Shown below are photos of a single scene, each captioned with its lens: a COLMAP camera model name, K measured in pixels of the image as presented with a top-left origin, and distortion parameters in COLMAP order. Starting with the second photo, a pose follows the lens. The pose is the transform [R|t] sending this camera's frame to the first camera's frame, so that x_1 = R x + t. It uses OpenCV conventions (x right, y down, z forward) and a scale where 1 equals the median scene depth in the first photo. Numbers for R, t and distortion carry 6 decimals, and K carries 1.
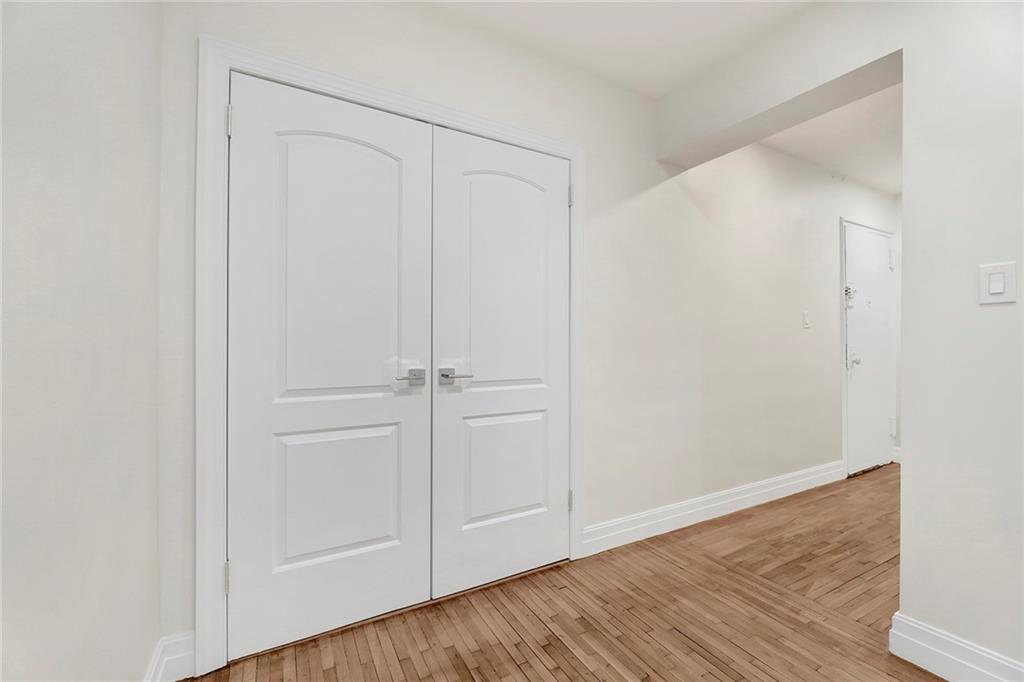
lens RADIAL K [[423.0, 0, 513.7], [0, 423.0, 342.4], [0, 0, 1]] dist [-0.002283, -0.000629]
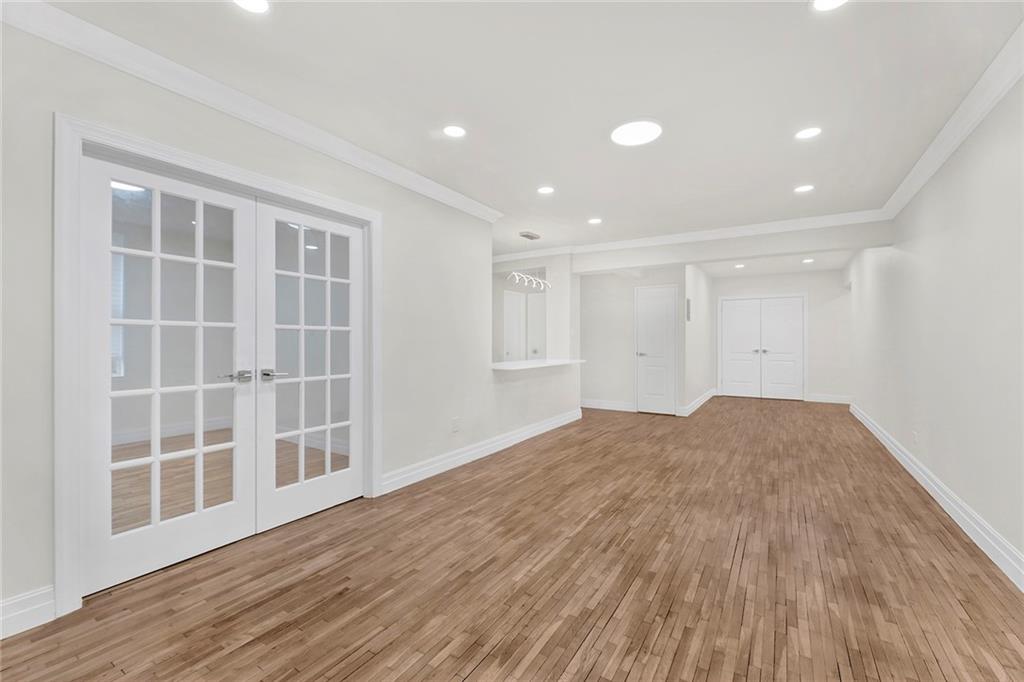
lens RADIAL K [[423.0, 0, 513.7], [0, 423.0, 342.4], [0, 0, 1]] dist [-0.002283, -0.000629]
pose [[0.471476, 0.003247, -0.881873, 2.483197], [0.005208, 0.999966, 0.006466, -0.057134], [0.881863, -0.007641, 0.471443, -3.415596]]
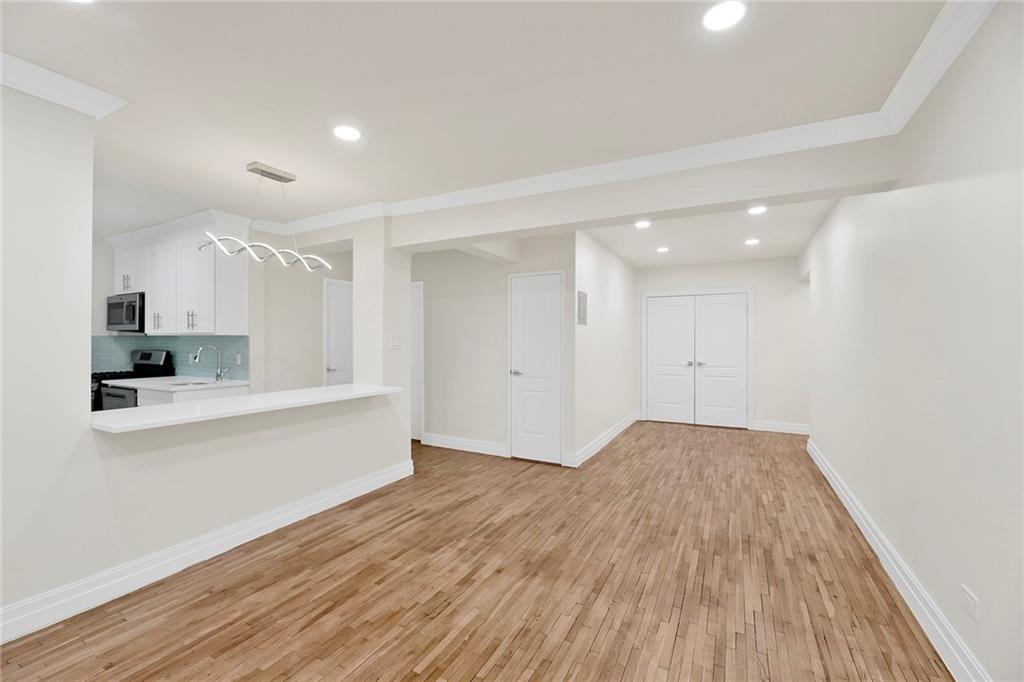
lens RADIAL K [[417.1, 0, 508.4], [0, 417.1, 343.2], [0, 0, 1]] dist [0.000522, -0.003968]
pose [[0.527230, 0.006498, -0.849698, 1.867000], [0.002421, 0.999955, 0.009150, -0.121234], [0.849719, -0.006882, 0.527191, -2.105708]]
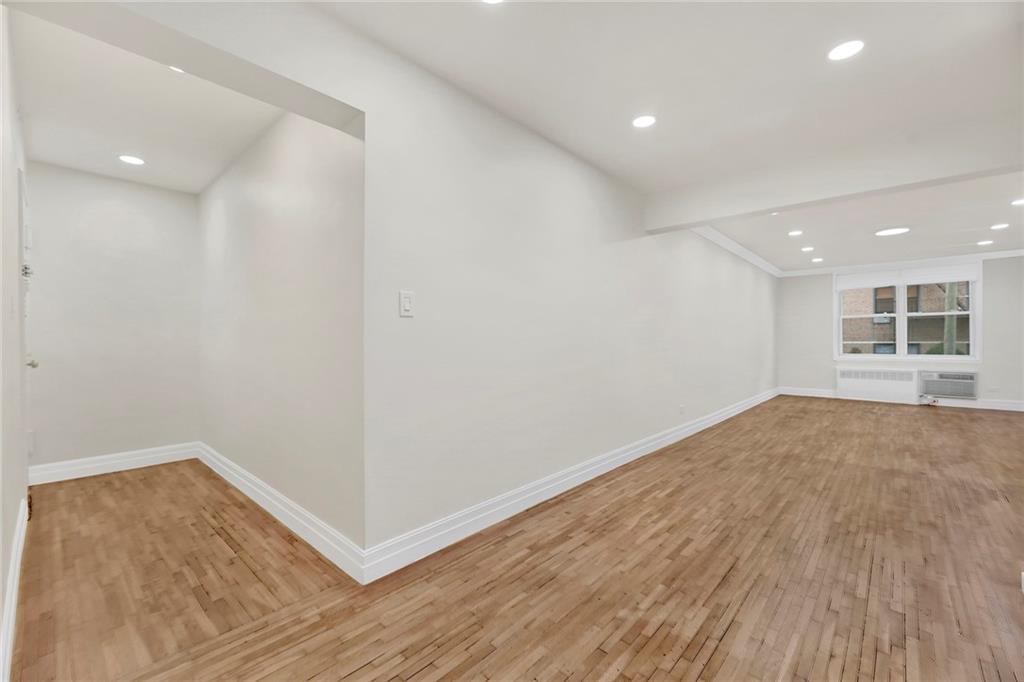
lens RADIAL K [[423.0, 0, 513.7], [0, 423.0, 342.4], [0, 0, 1]] dist [-0.002283, -0.000629]
pose [[-0.314810, 0.000310, 0.949155, -0.345073], [-0.004719, 0.999987, -0.001891, 0.005307], [-0.949143, -0.005075, -0.314805, 0.746255]]
